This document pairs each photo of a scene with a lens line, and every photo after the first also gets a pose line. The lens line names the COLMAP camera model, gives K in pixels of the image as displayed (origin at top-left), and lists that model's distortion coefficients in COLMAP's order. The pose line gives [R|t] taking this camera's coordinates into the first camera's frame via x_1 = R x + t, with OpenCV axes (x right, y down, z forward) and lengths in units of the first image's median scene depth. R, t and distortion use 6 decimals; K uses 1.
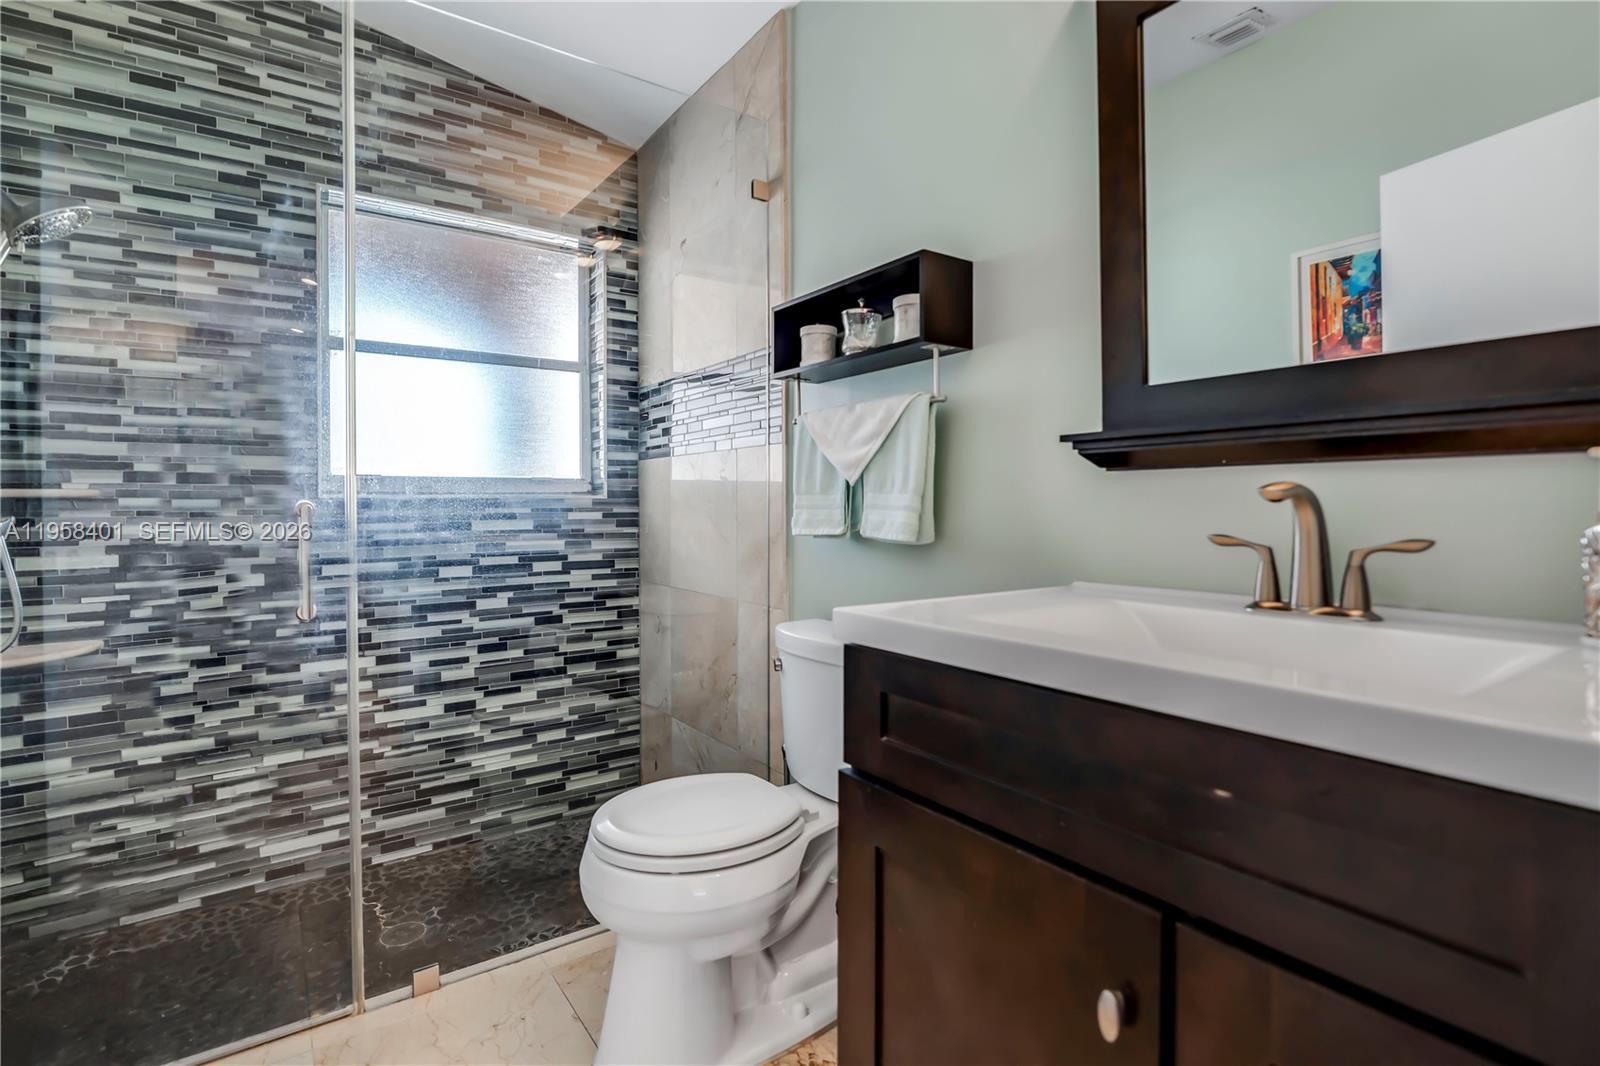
lens RADIAL K [[759.6, 0, 804.1], [0, 759.6, 500.4], [0, 0, 1]] dist [-0.019249, 0.002015]
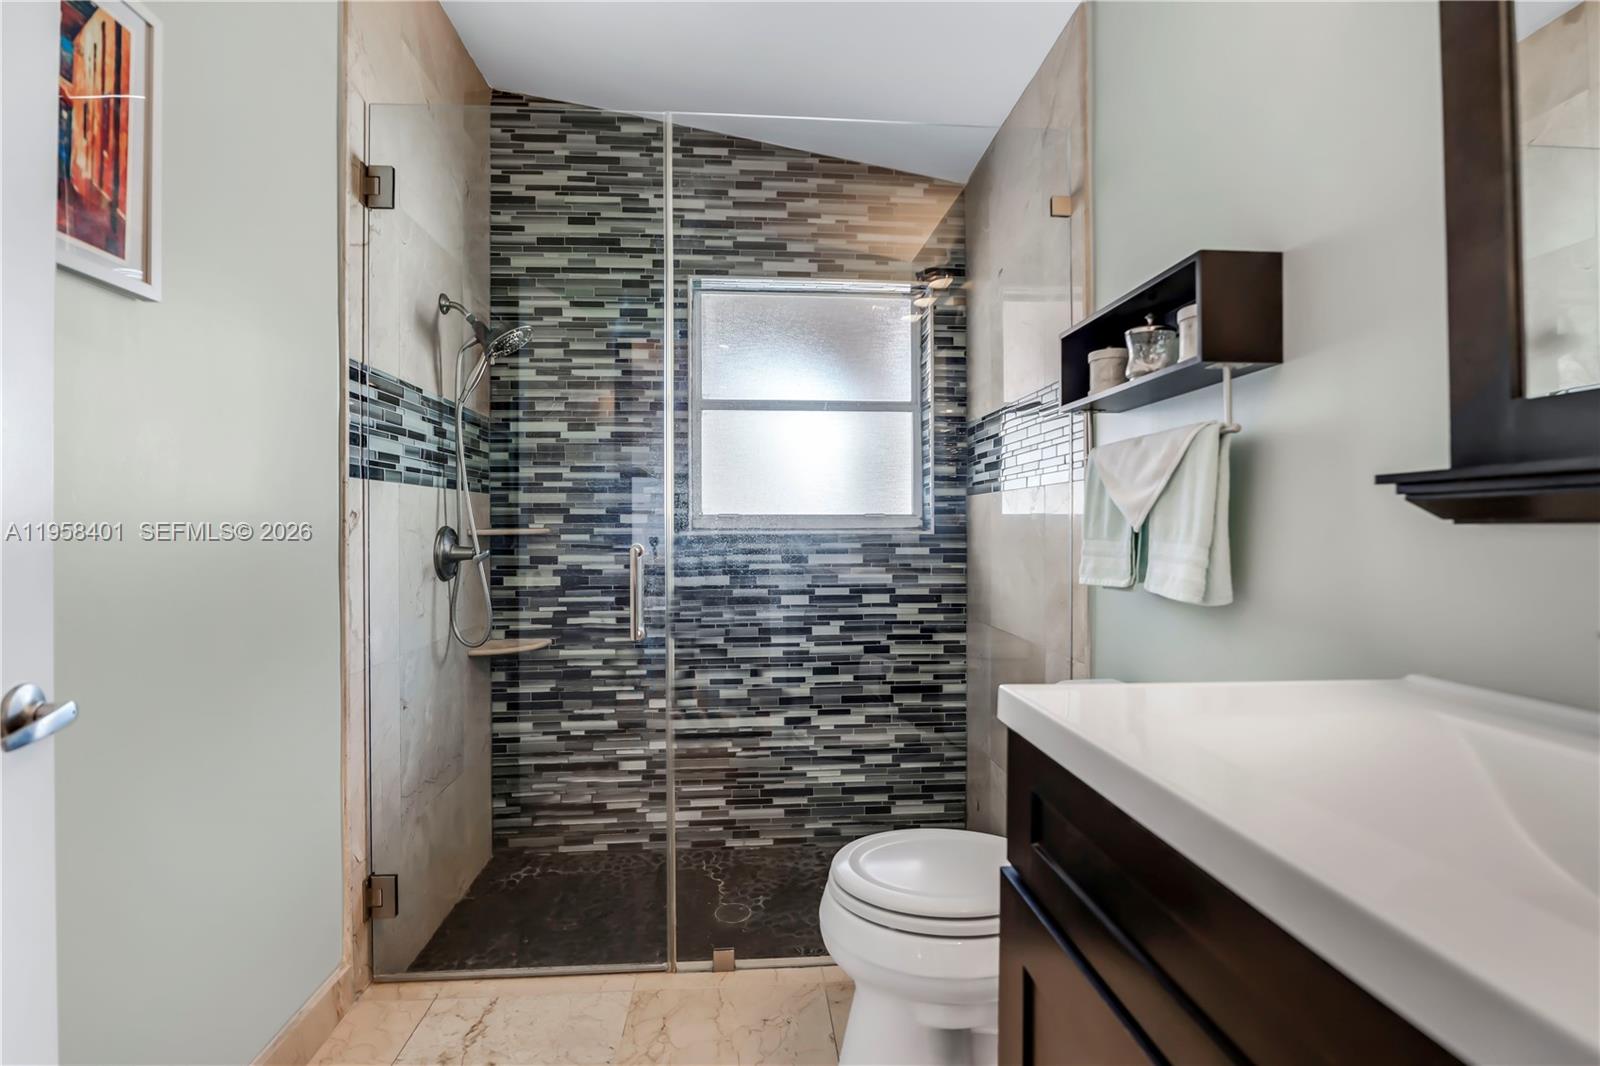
lens RADIAL K [[754.2, 0, 798.0], [0, 754.2, 519.3], [0, 0, 1]] dist [-0.021656, 0.000811]
pose [[0.856537, -0.000922, -0.516085, 0.145245], [-0.001496, 0.999990, -0.004268, -0.024595], [0.516084, 0.004428, 0.856526, 0.056062]]
